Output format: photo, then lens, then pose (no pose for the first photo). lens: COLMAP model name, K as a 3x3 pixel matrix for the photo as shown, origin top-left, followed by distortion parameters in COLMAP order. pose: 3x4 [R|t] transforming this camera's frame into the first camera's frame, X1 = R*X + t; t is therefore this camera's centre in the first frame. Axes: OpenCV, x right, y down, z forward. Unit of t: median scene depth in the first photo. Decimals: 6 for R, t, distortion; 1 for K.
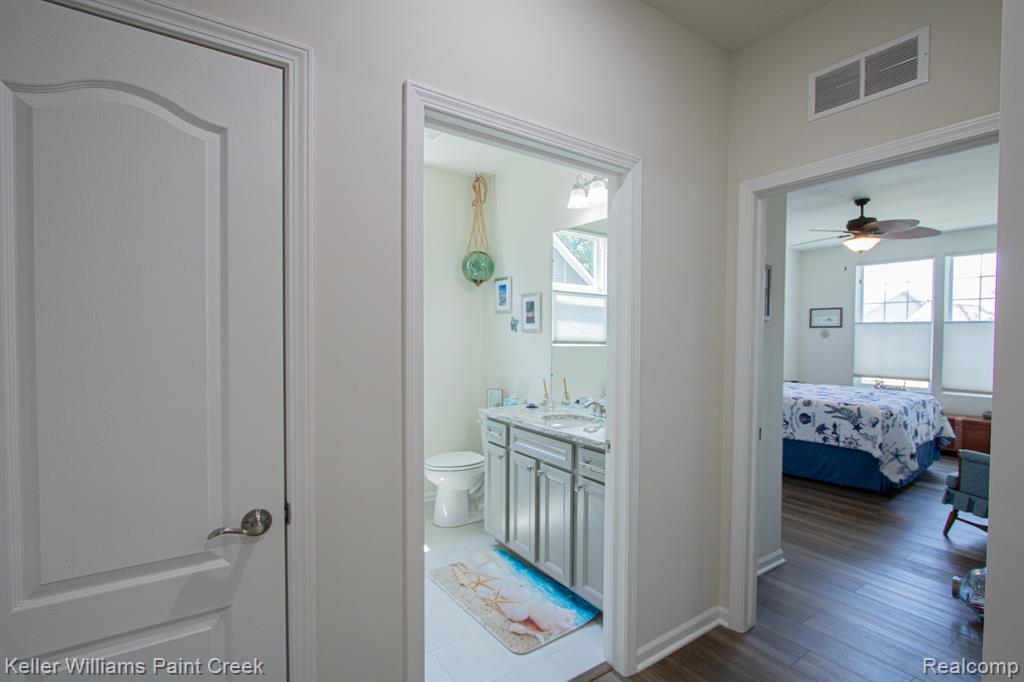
lens RADIAL K [[475.1, 0, 520.6], [0, 475.1, 349.7], [0, 0, 1]] dist [-0.012903, 0.000522]
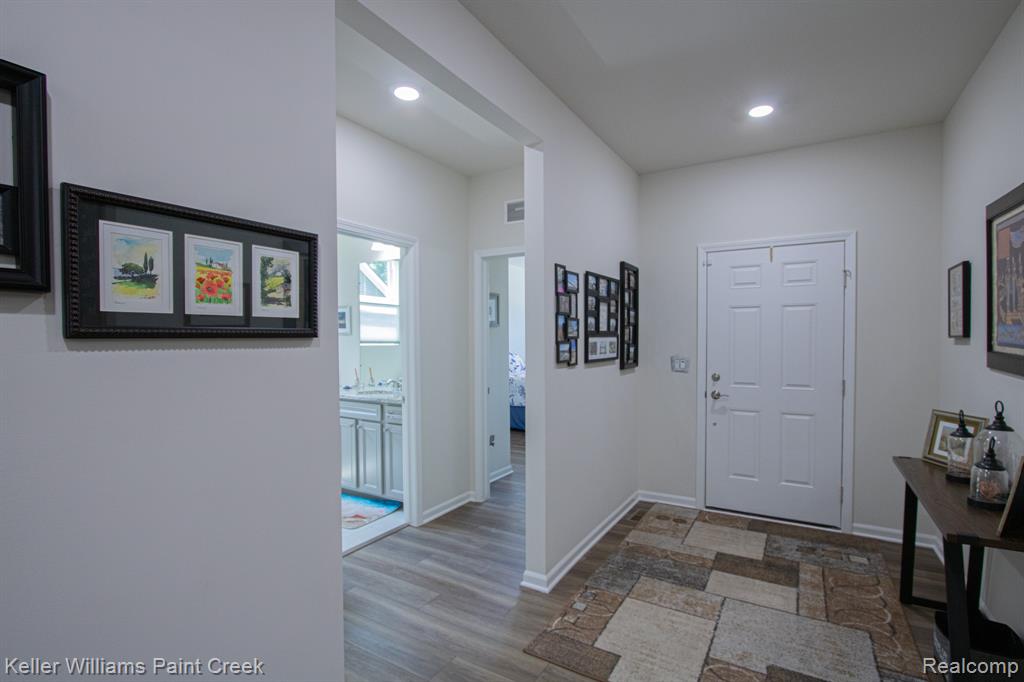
lens RADIAL K [[486.7, 0, 522.7], [0, 486.7, 350.7], [0, 0, 1]] dist [-0.015134, 0.000589]
pose [[0.907921, -0.022362, 0.418545, -0.097414], [0.022612, 0.999735, 0.004364, 0.014256], [-0.418532, 0.005502, 0.908185, -0.487158]]
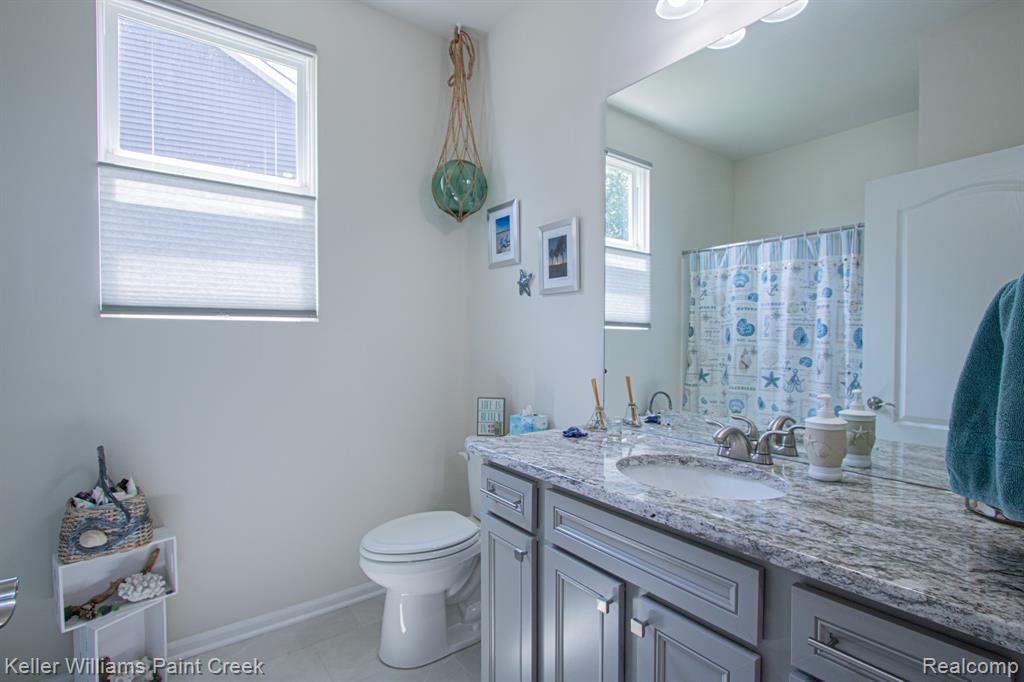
lens RADIAL K [[475.1, 0, 520.6], [0, 475.1, 349.7], [0, 0, 1]] dist [-0.012903, 0.000522]
pose [[0.998580, -0.008508, 0.052591, -0.054383], [0.008753, 0.999952, -0.004426, 0.031438], [-0.052551, 0.004880, 0.998606, 0.479049]]
